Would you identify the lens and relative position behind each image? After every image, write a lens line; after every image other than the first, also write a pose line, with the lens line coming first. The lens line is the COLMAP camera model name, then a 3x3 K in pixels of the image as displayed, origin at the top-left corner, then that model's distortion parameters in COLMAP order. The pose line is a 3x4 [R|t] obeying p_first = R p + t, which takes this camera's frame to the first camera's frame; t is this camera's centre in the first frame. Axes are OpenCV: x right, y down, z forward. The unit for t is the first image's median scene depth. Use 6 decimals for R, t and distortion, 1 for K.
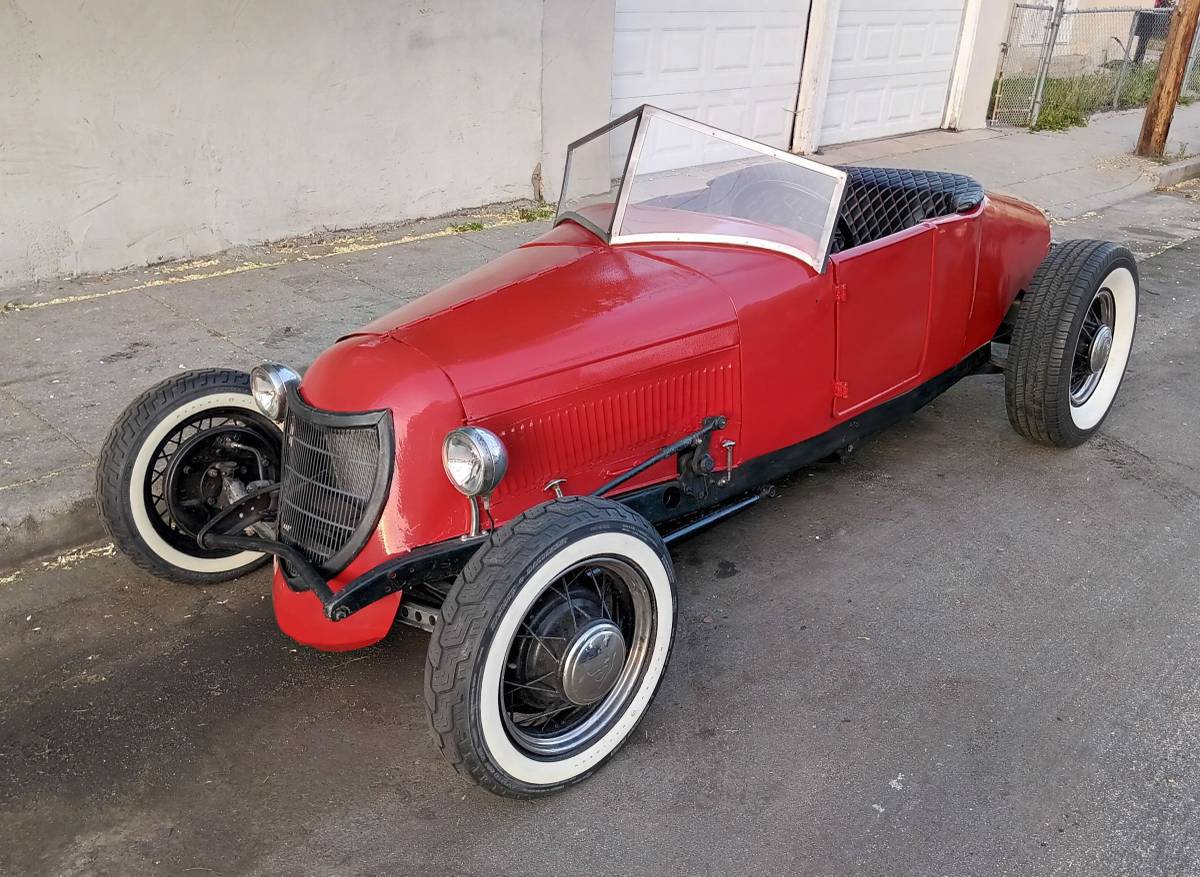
lens RADIAL K [[1064.2, 0, 634.9], [0, 1064.2, 491.0], [0, 0, 1]] dist [0.037877, -0.086531]
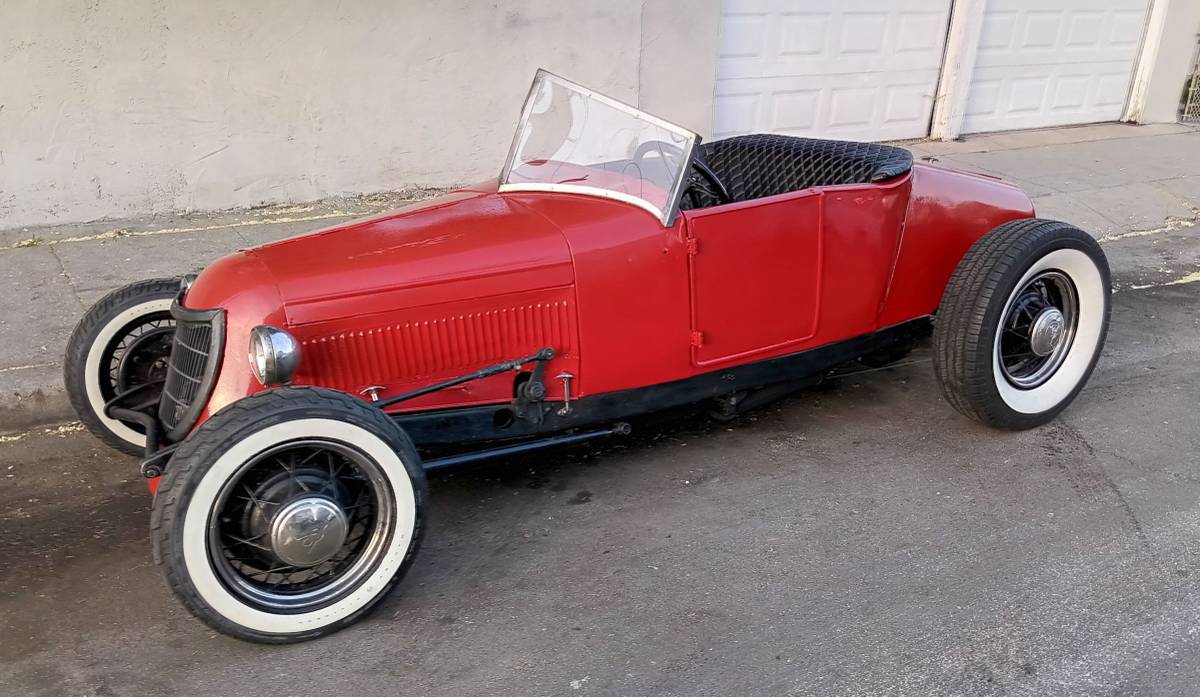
lens RADIAL K [[1071.0, 0, 614.5], [0, 1071.0, 423.5], [0, 0, 1]] dist [0.049770, -0.111119]
pose [[0.965172, 0.096723, -0.243080, 0.363086], [-0.108970, 0.993341, -0.037417, 0.034872], [0.237842, 0.062603, 0.969284, -0.038949]]
